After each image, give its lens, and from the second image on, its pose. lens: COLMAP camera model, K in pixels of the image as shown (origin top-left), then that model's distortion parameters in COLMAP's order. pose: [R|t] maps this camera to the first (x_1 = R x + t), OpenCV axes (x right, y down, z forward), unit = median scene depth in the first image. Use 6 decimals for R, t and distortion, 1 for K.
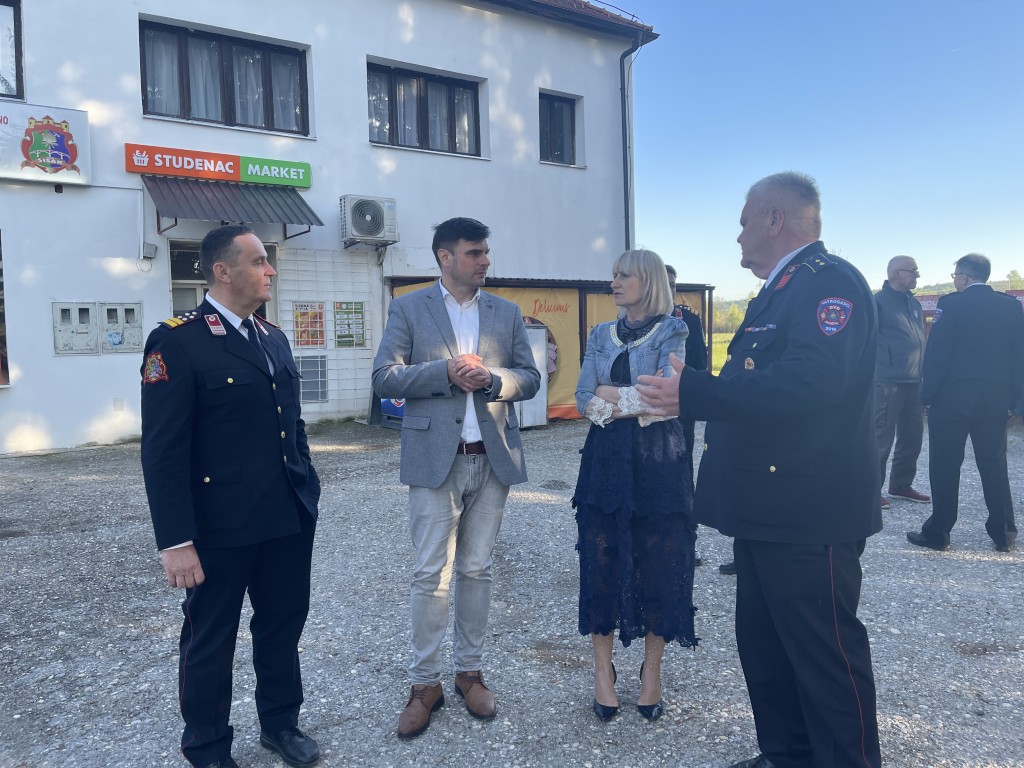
lens RADIAL K [[747.5, 0, 512.0], [0, 747.5, 384.0], [0, 0, 1]] dist [0.051064, -0.106839]
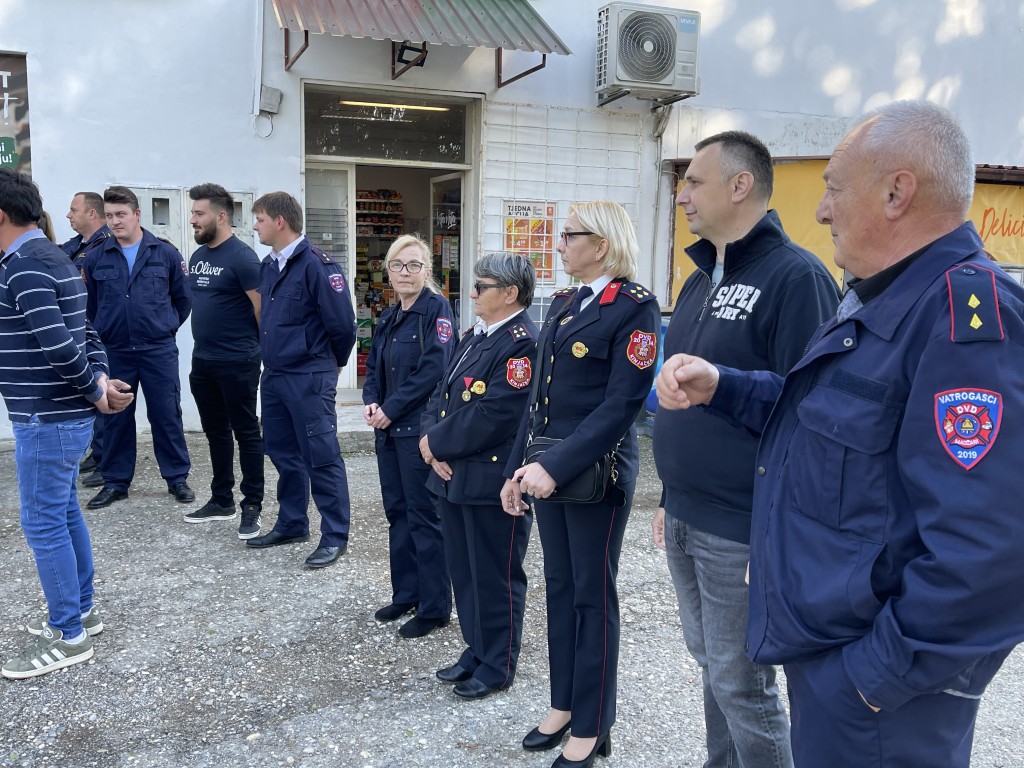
lens RADIAL K [[904.8, 0, 512.0], [0, 904.8, 384.0], [0, 0, 1]] dist [0.025623, -0.010618]
pose [[0.962999, 0.086623, -0.255205, -0.099349], [-0.064605, 0.993526, 0.093445, -0.035807], [0.261648, -0.073500, 0.962361, 0.332763]]
